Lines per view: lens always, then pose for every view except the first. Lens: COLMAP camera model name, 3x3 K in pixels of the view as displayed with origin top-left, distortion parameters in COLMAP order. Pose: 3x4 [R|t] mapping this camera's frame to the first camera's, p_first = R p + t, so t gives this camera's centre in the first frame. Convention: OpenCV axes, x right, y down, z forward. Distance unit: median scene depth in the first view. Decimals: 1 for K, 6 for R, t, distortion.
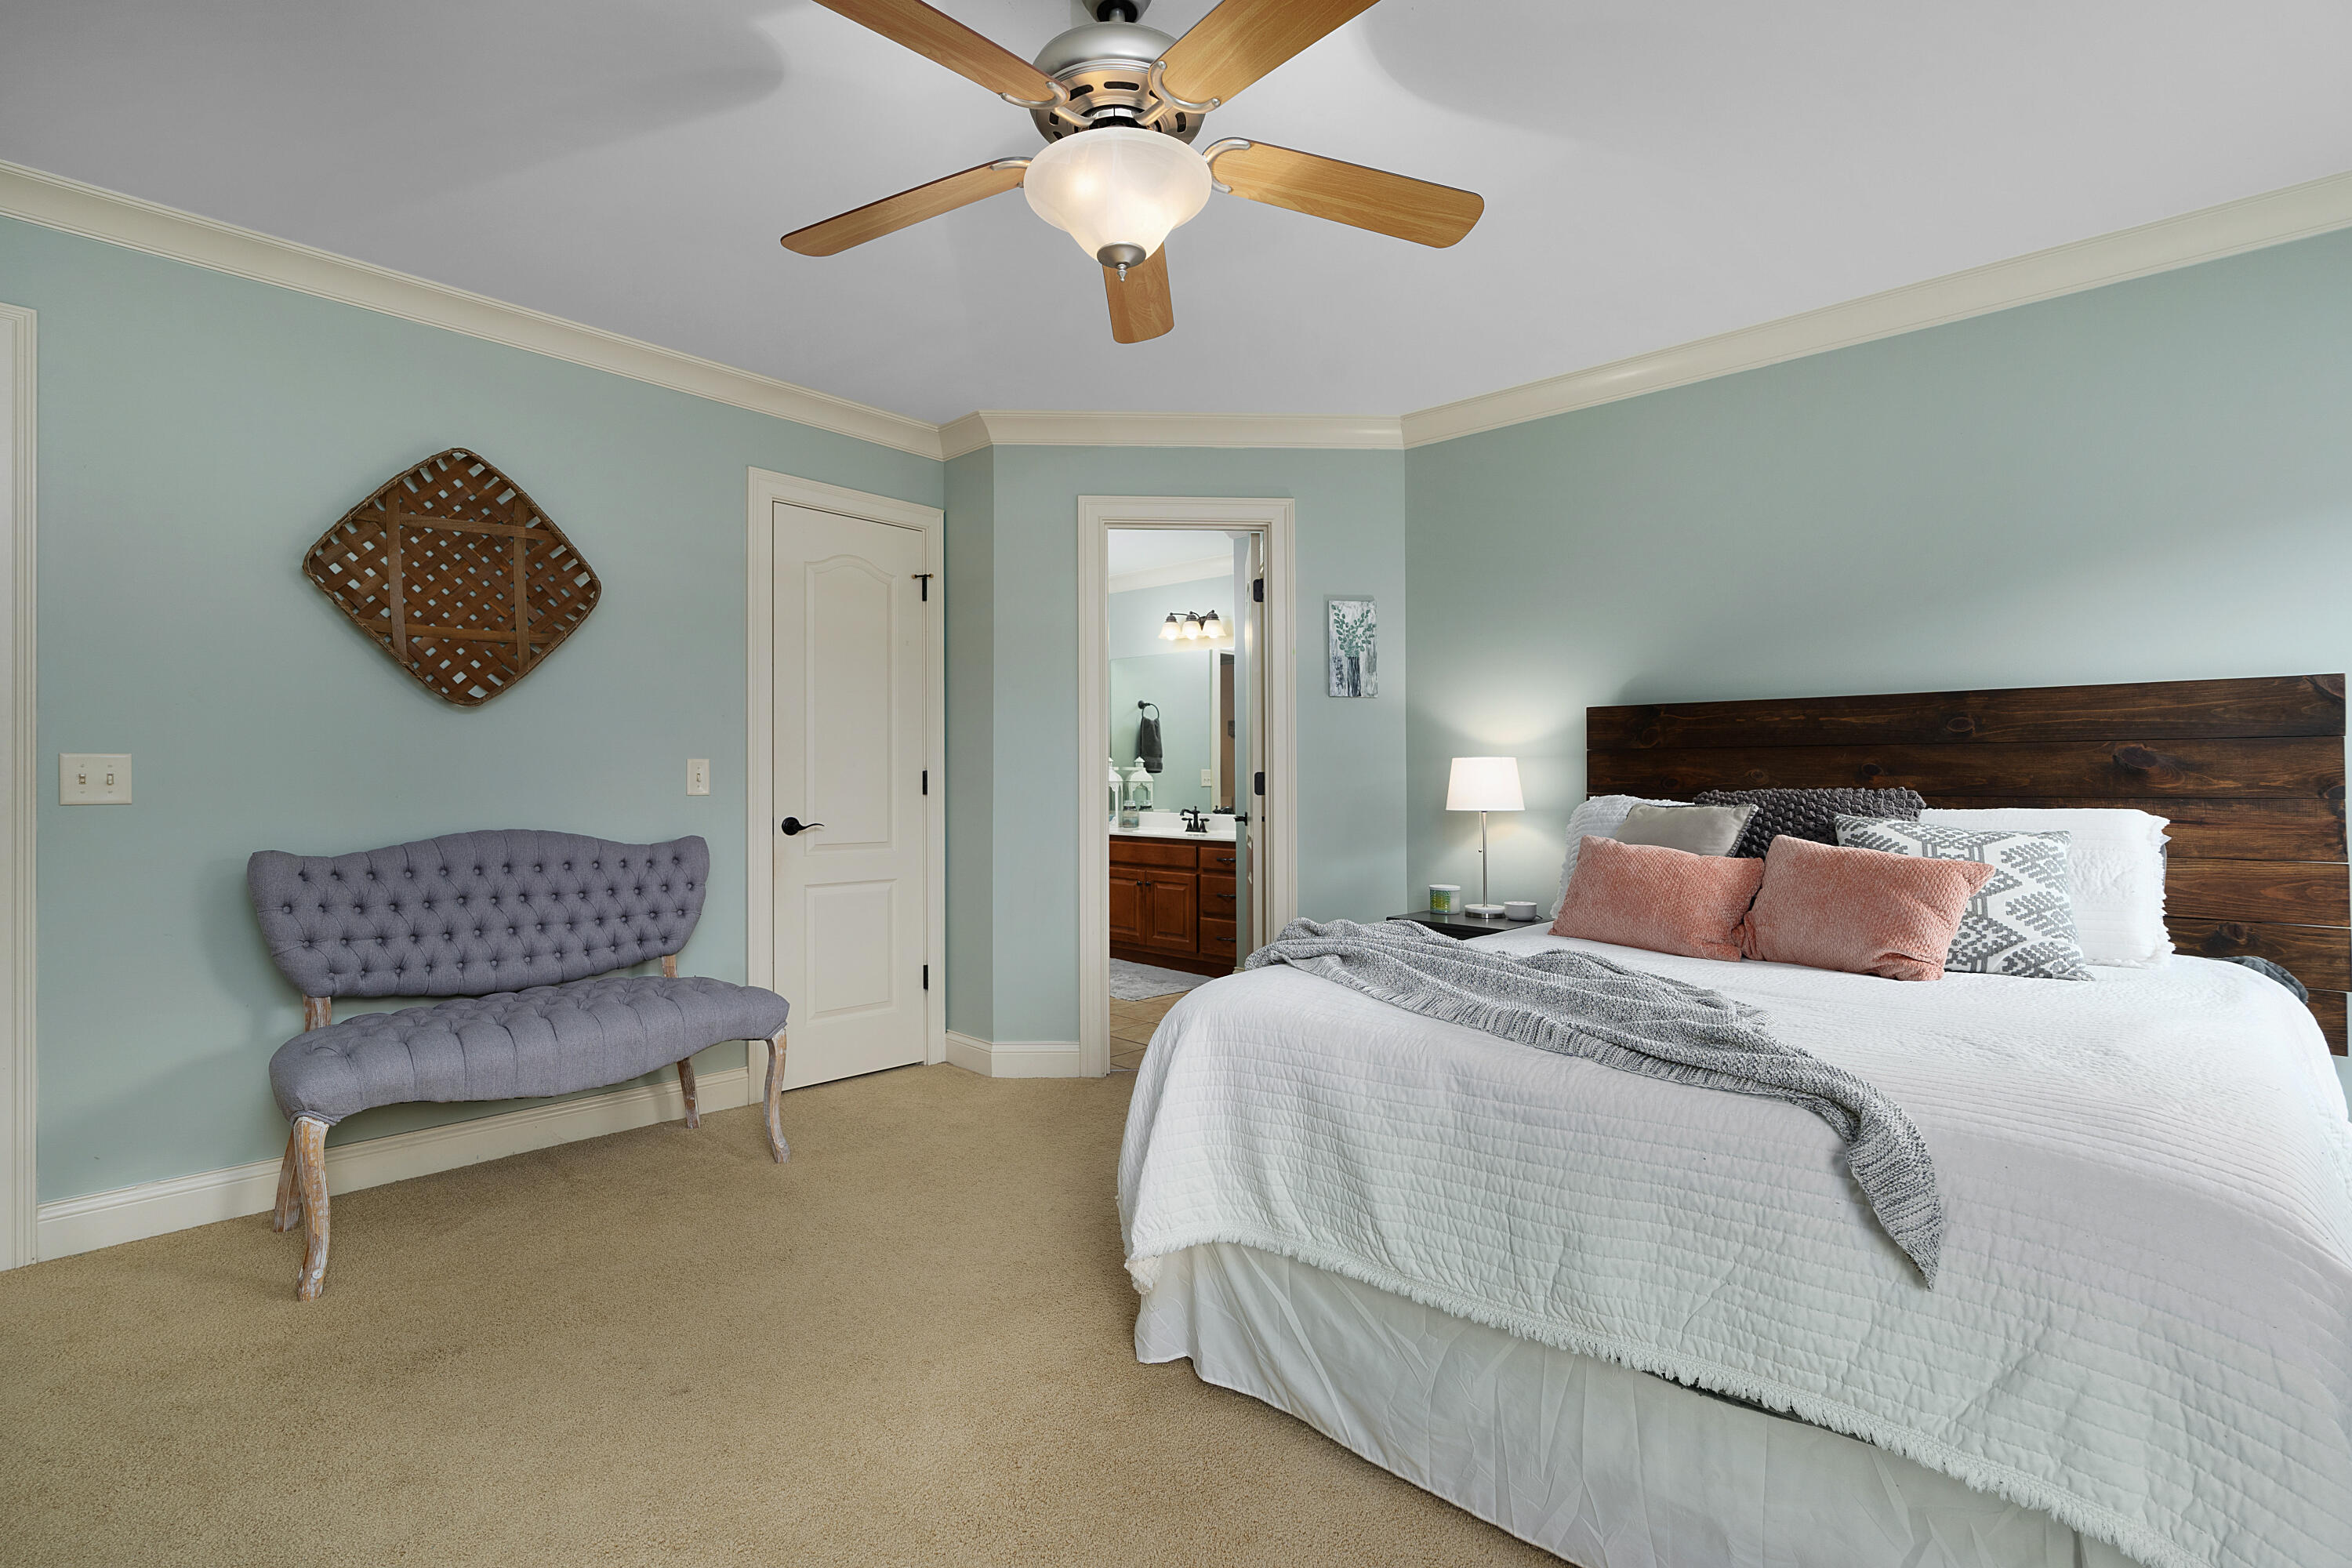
lens RADIAL K [[1107.4, 0, 1176.0], [0, 1107.4, 784.0], [0, 0, 1]] dist [-0.001384, -0.000075]
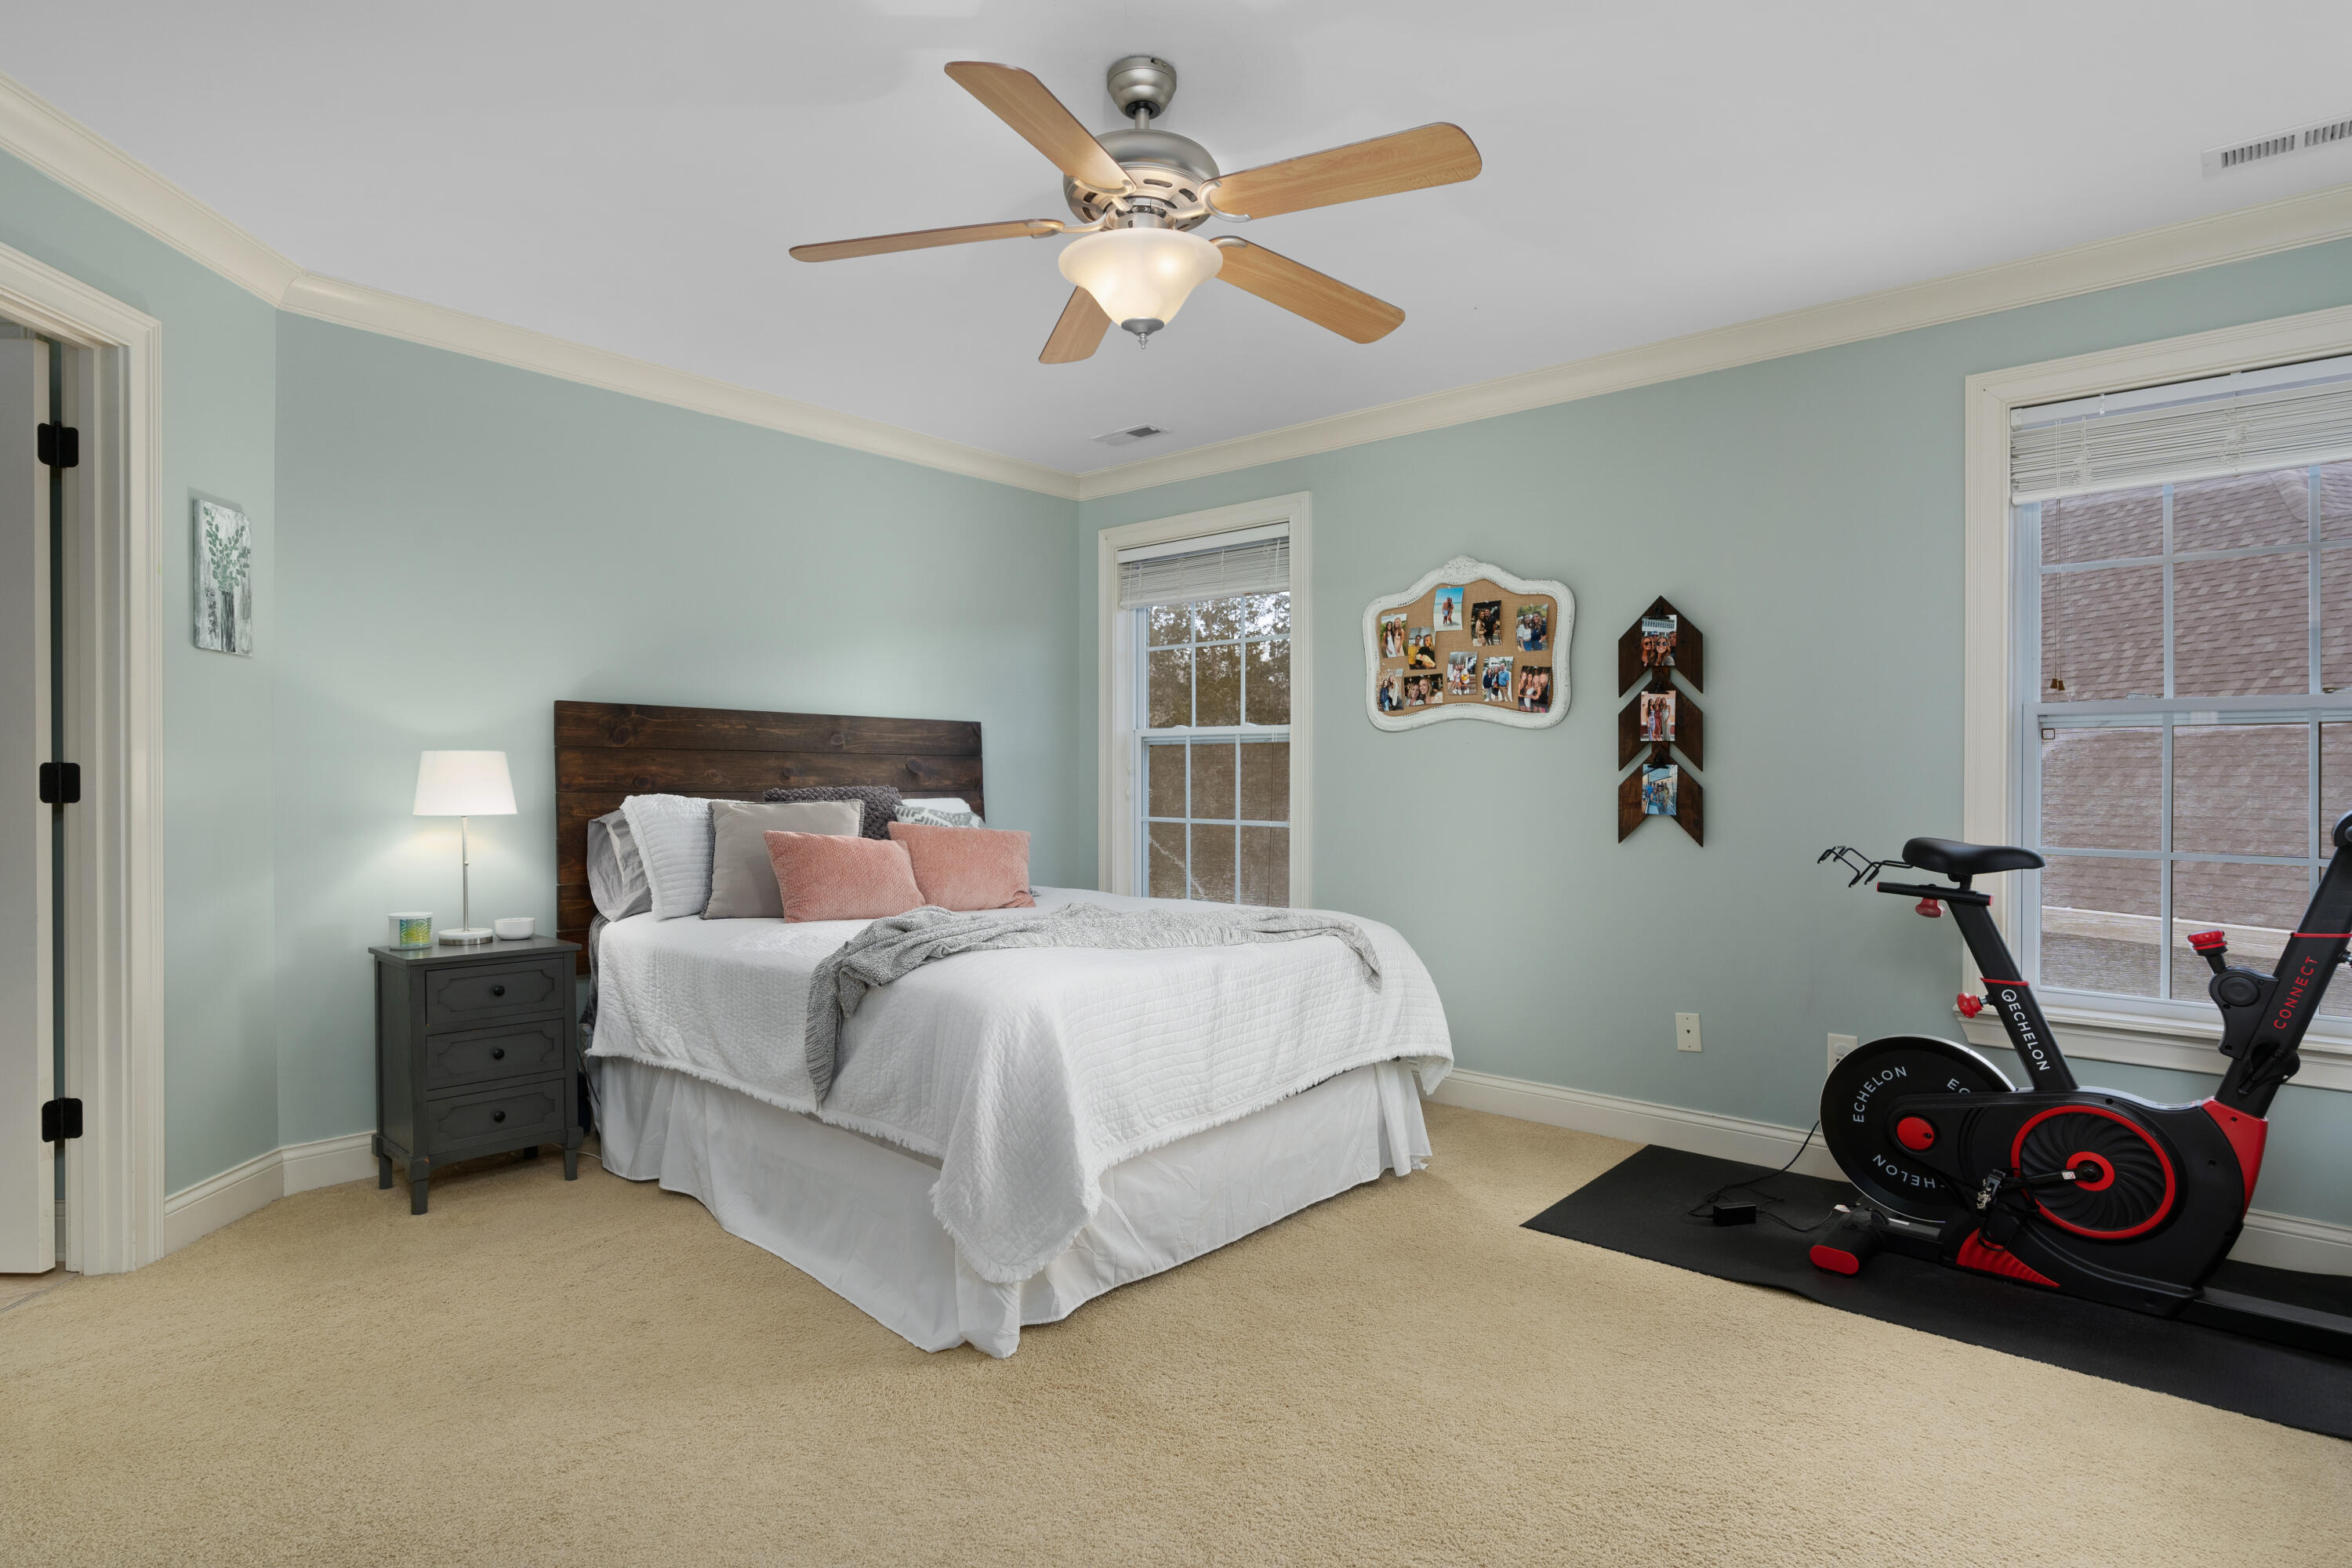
lens RADIAL K [[1199.2, 0, 1176.0], [0, 1199.2, 784.0], [0, 0, 1]] dist [0.001144, 0.000015]
pose [[-0.030951, -0.000165, 0.999521, -0.600902], [0.001630, 0.999999, 0.000215, 0.001518], [-0.999520, 0.001636, -0.030951, 0.469253]]
